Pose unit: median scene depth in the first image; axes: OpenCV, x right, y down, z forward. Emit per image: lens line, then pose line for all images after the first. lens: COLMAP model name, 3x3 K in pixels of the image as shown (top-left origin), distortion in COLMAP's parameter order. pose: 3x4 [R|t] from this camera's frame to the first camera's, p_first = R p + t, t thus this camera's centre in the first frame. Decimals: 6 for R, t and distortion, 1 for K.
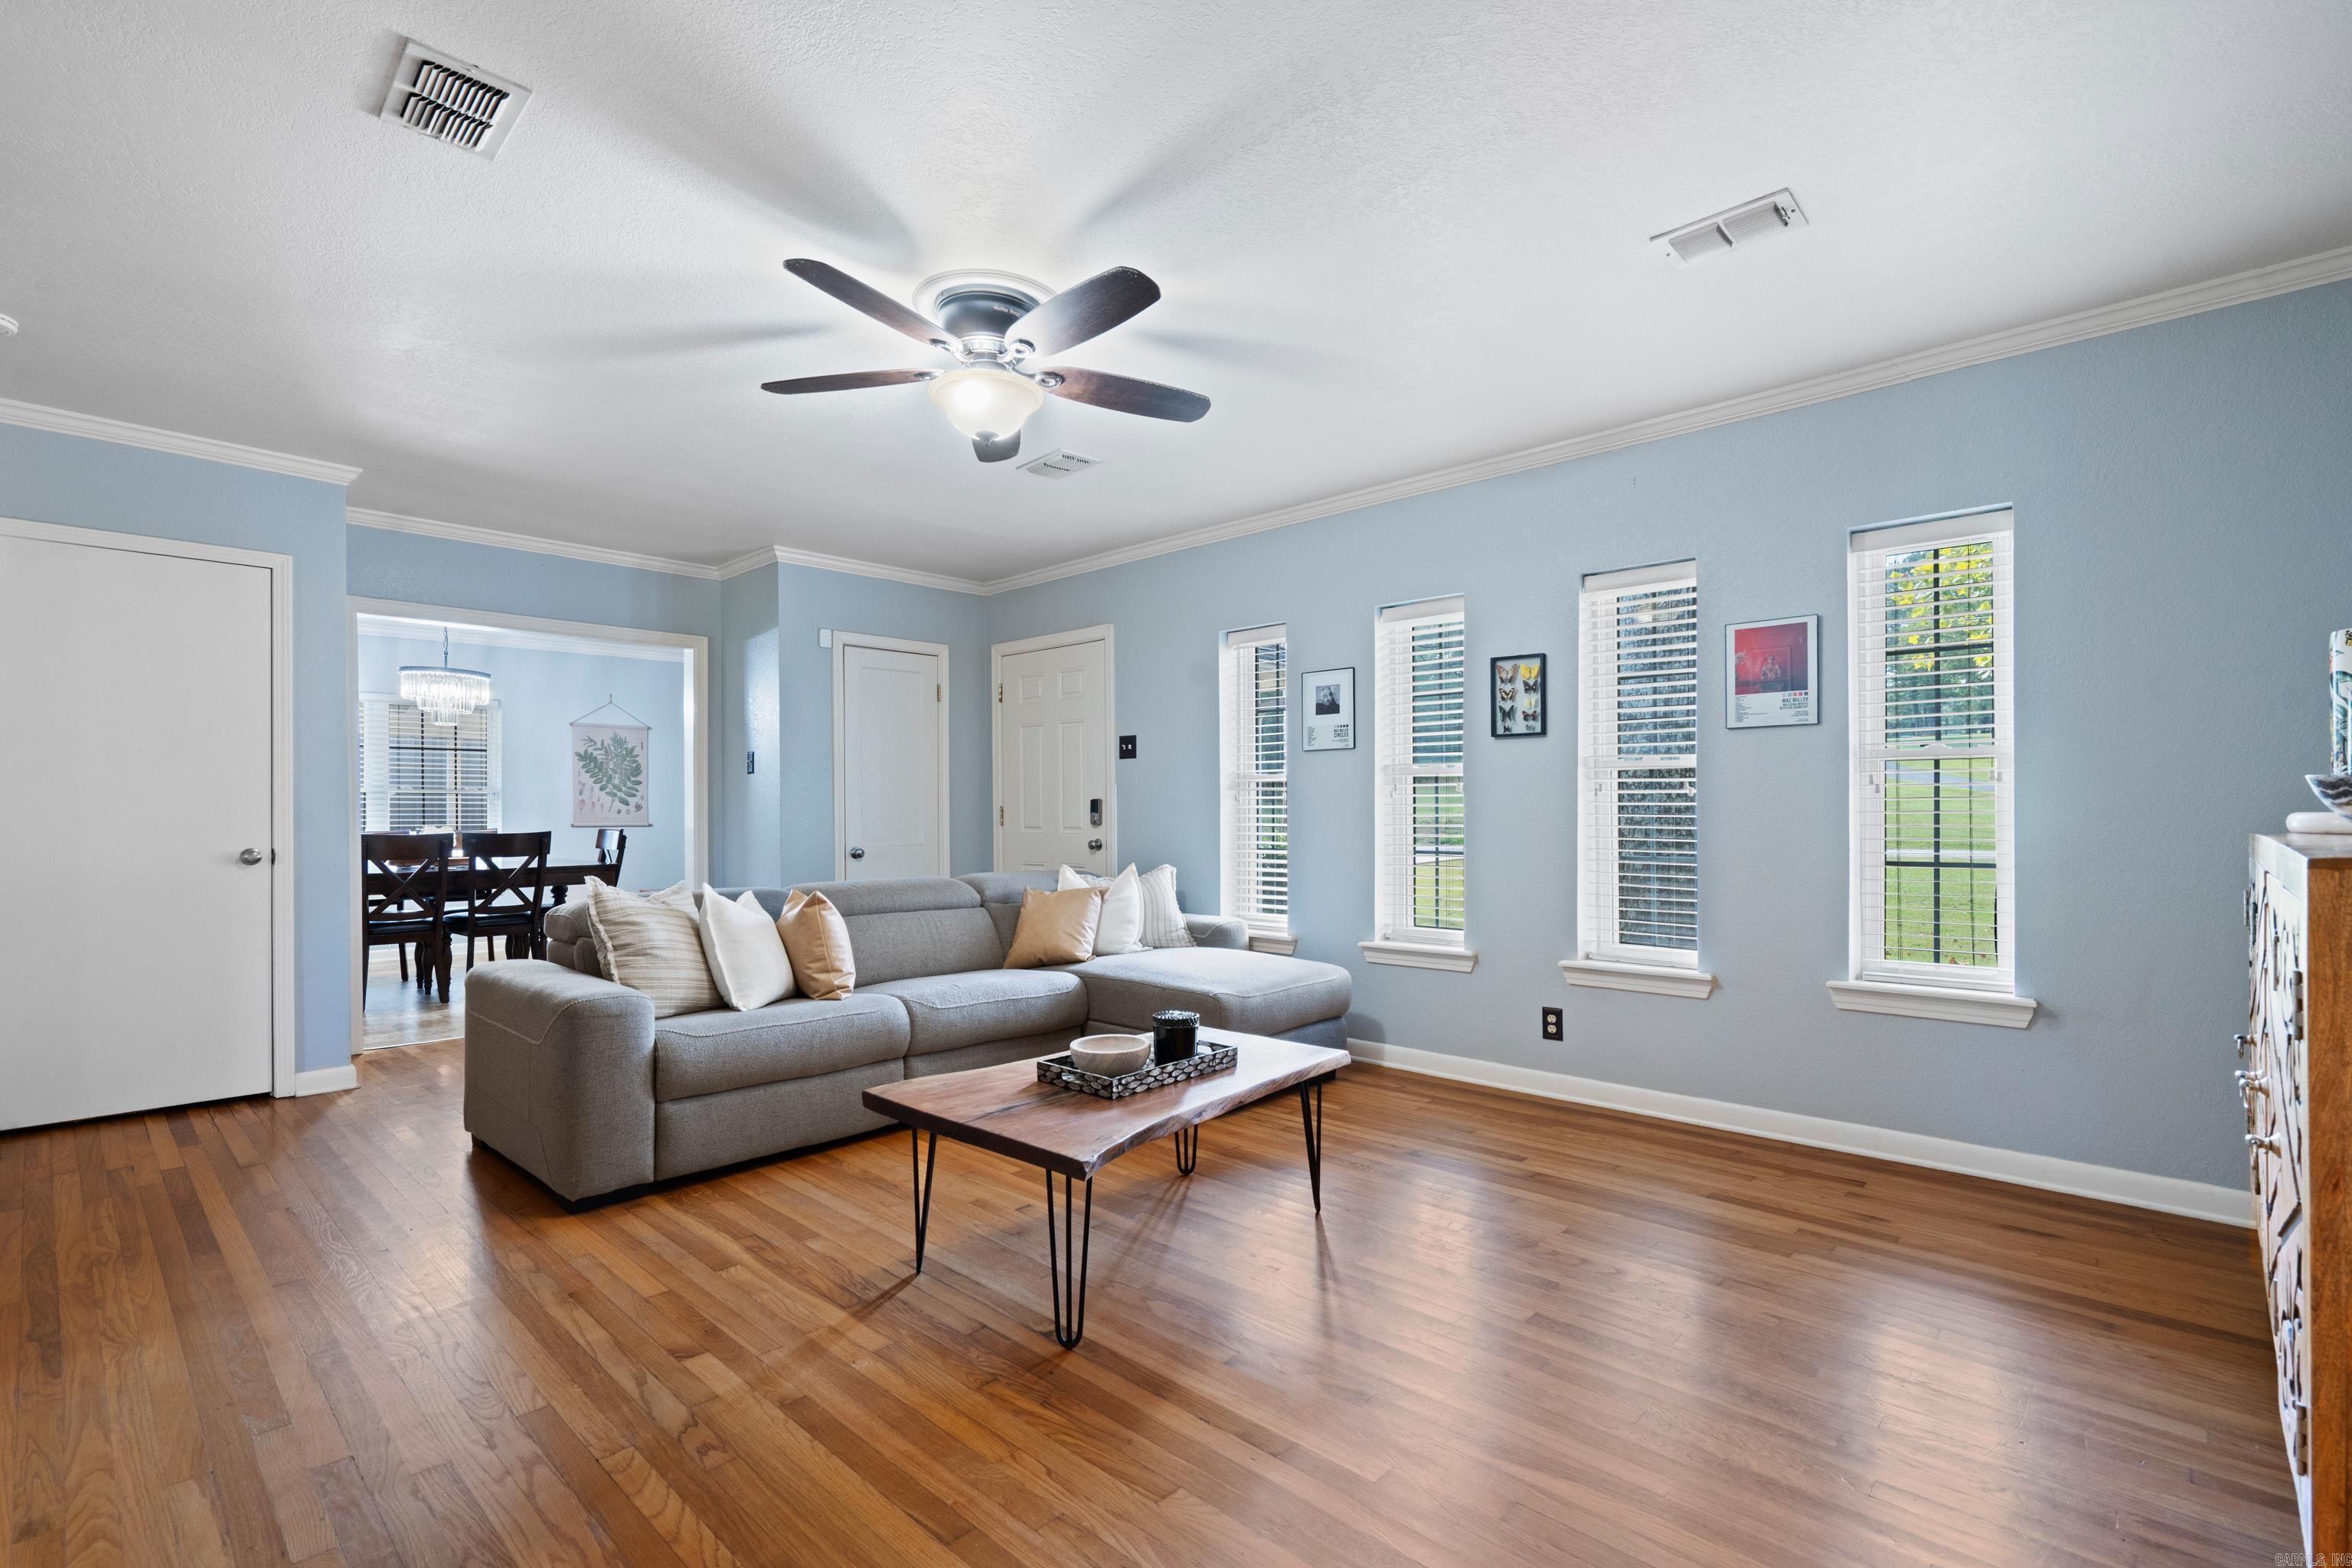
lens RADIAL K [[1082.7, 0, 1176.1], [0, 1082.7, 789.8], [0, 0, 1]] dist [-0.000609, 0.000654]
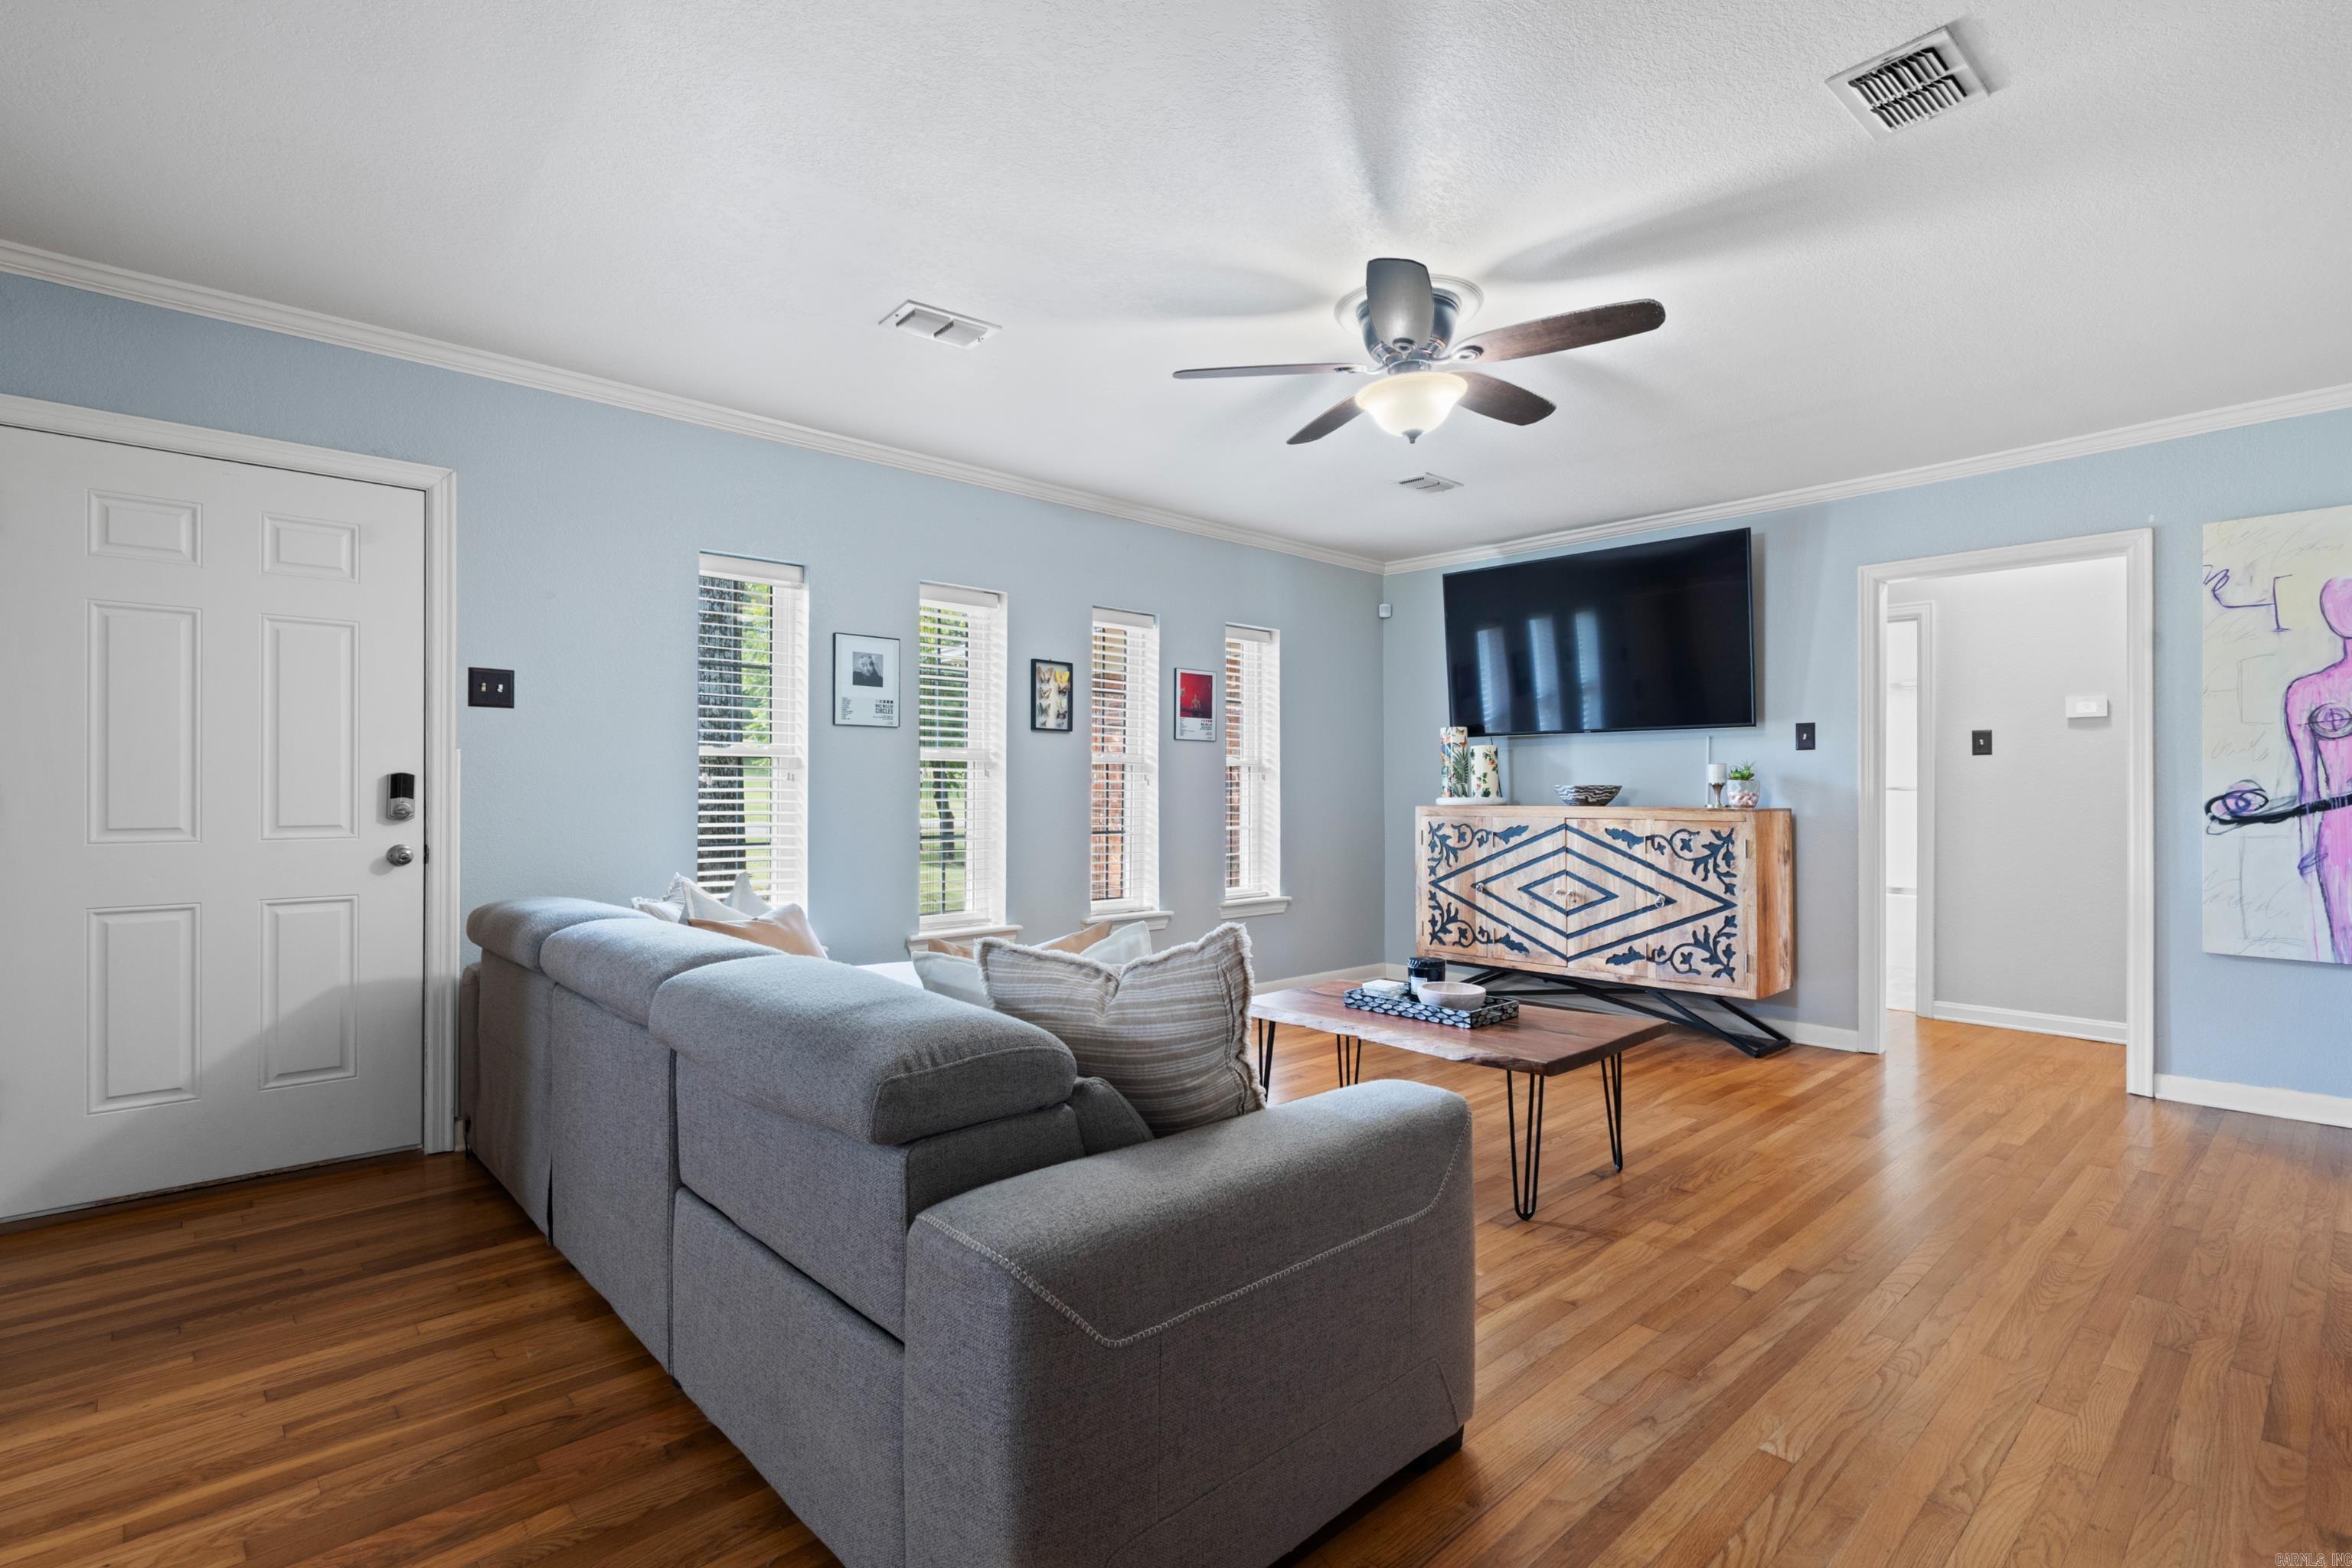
lens RADIAL K [[1091.2, 0, 1185.9], [0, 1091.2, 769.1], [0, 0, 1]] dist [-0.005902, 0.005088]
pose [[0.063655, 0.024181, 0.997679, -0.828977], [-0.021715, 0.999503, -0.022840, 0.014343], [-0.997736, -0.020211, 0.064149, 0.776113]]
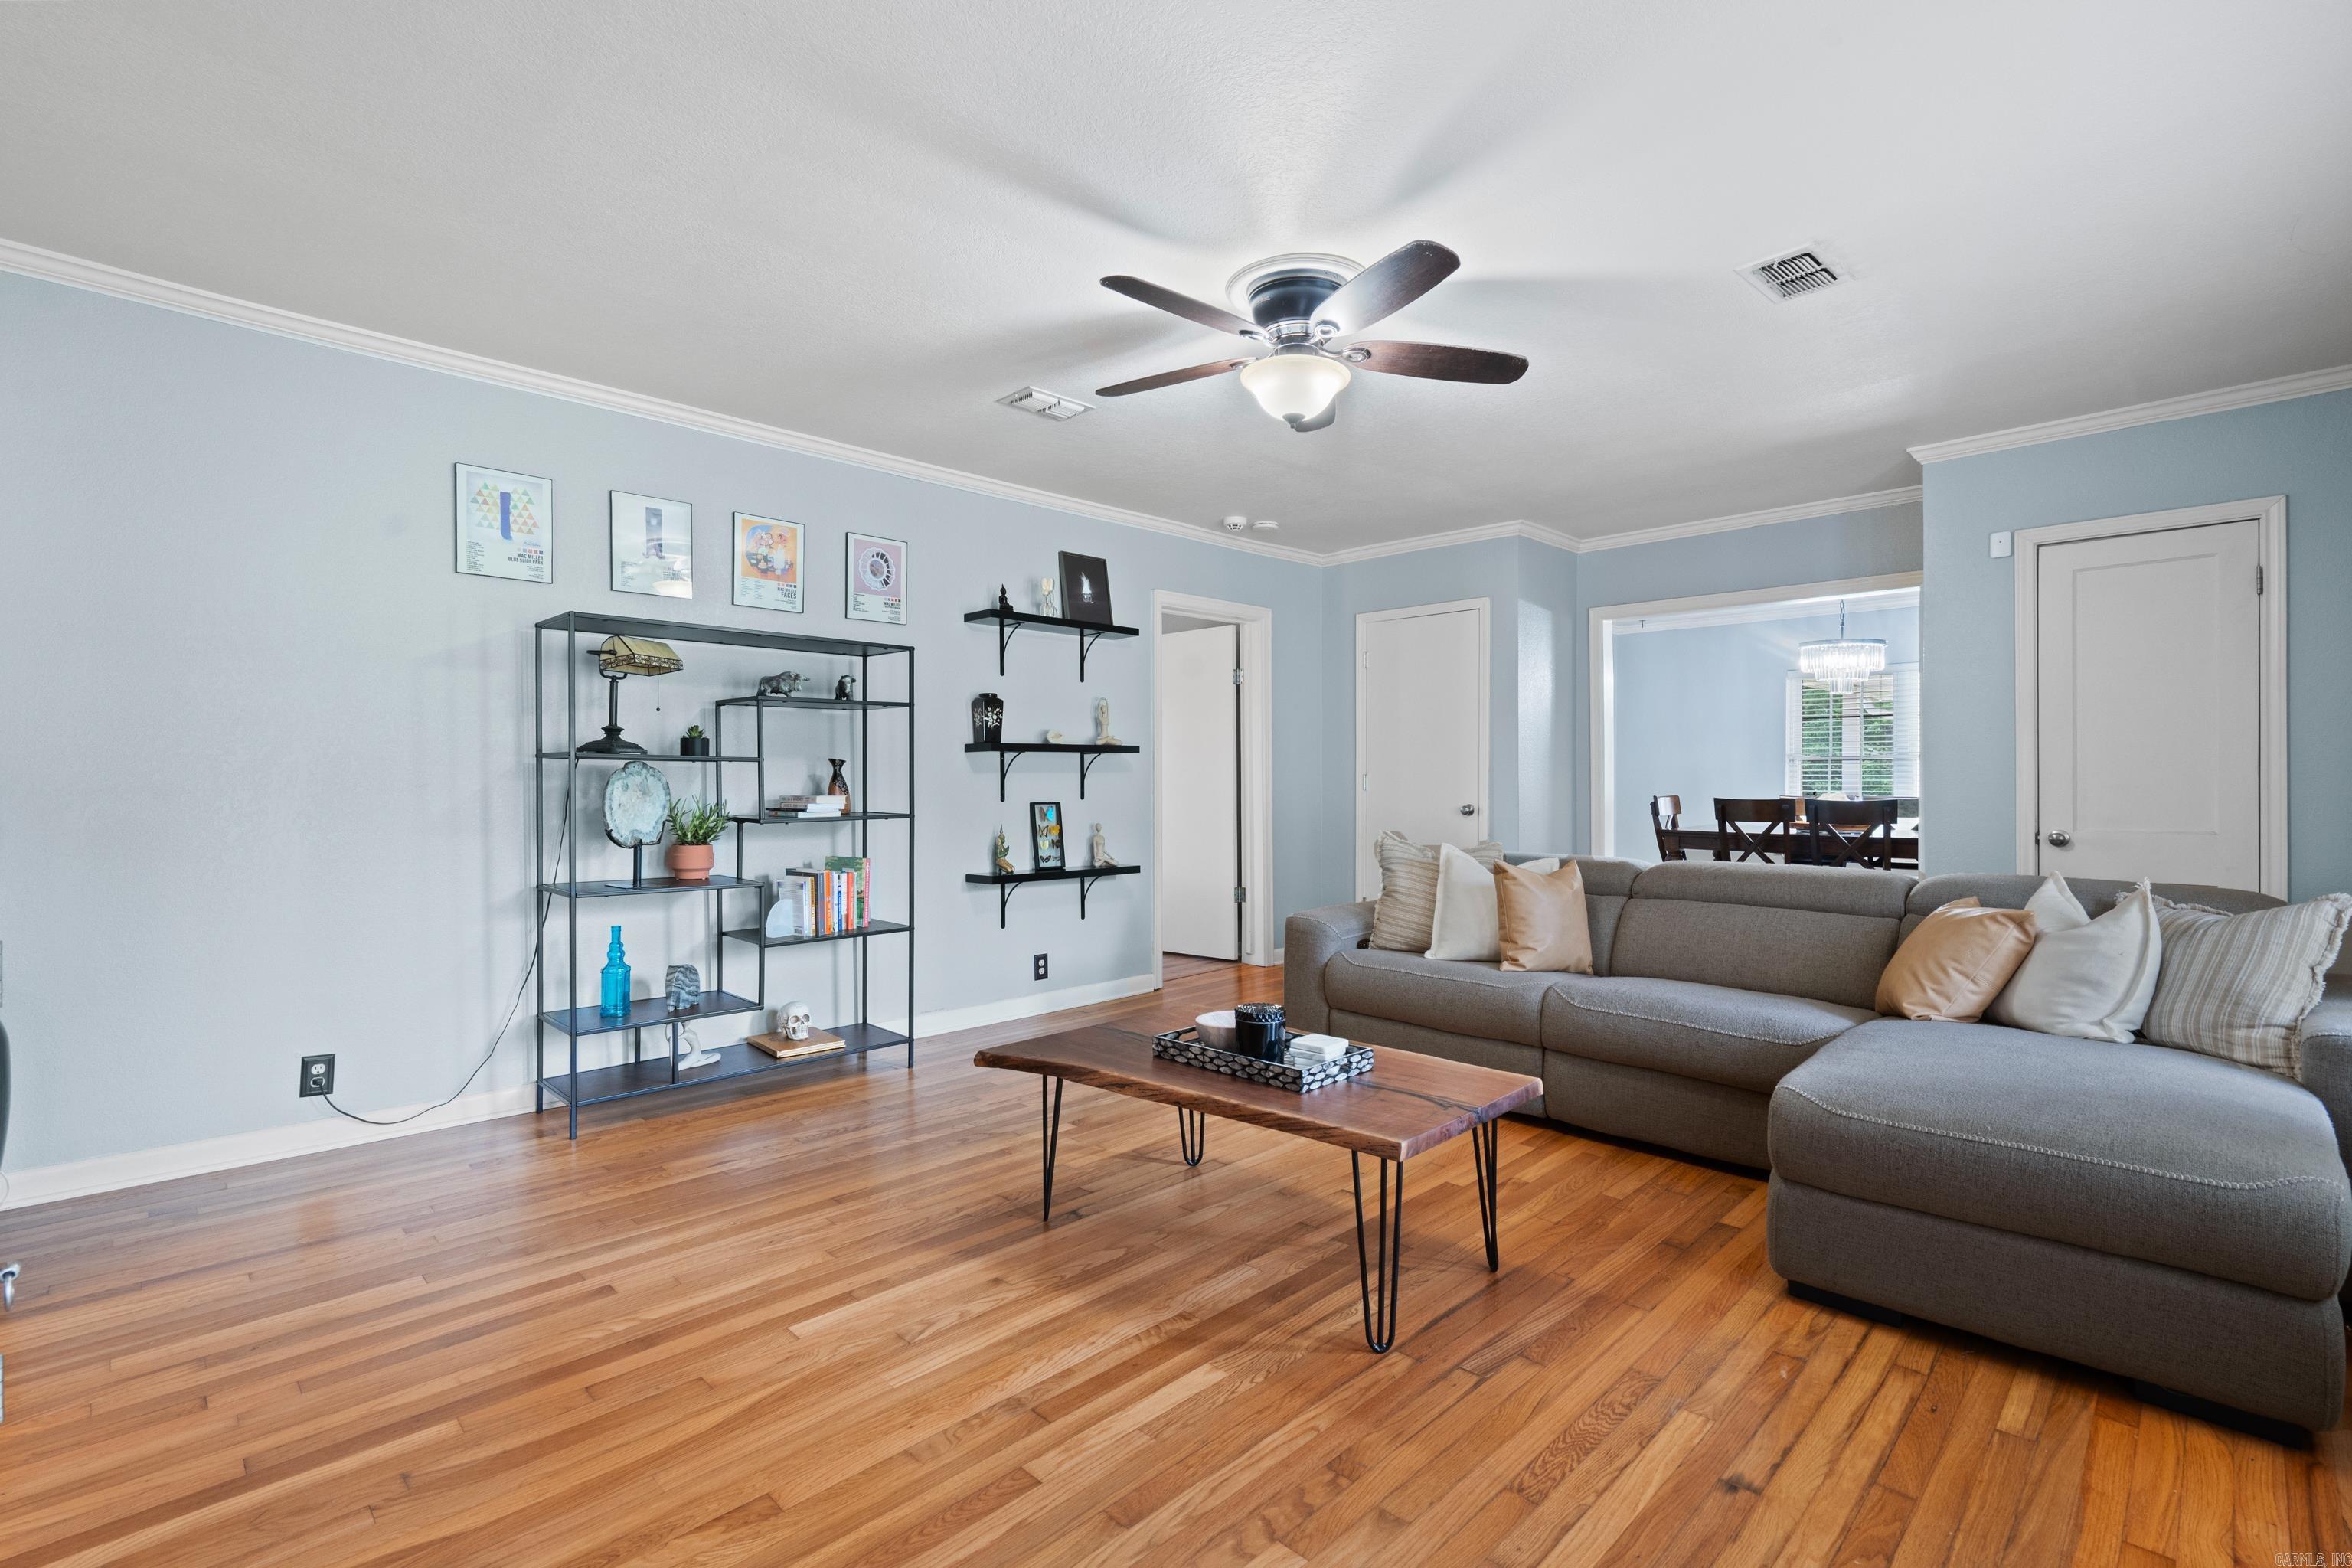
lens RADIAL K [[1082.7, 0, 1176.1], [0, 1082.7, 789.8], [0, 0, 1]] dist [-0.000609, 0.000654]
pose [[-0.027092, 0.012167, -0.999559, 0.580692], [0.020259, 0.999727, 0.011620, 0.009255], [0.999428, -0.019935, -0.027331, 0.618817]]
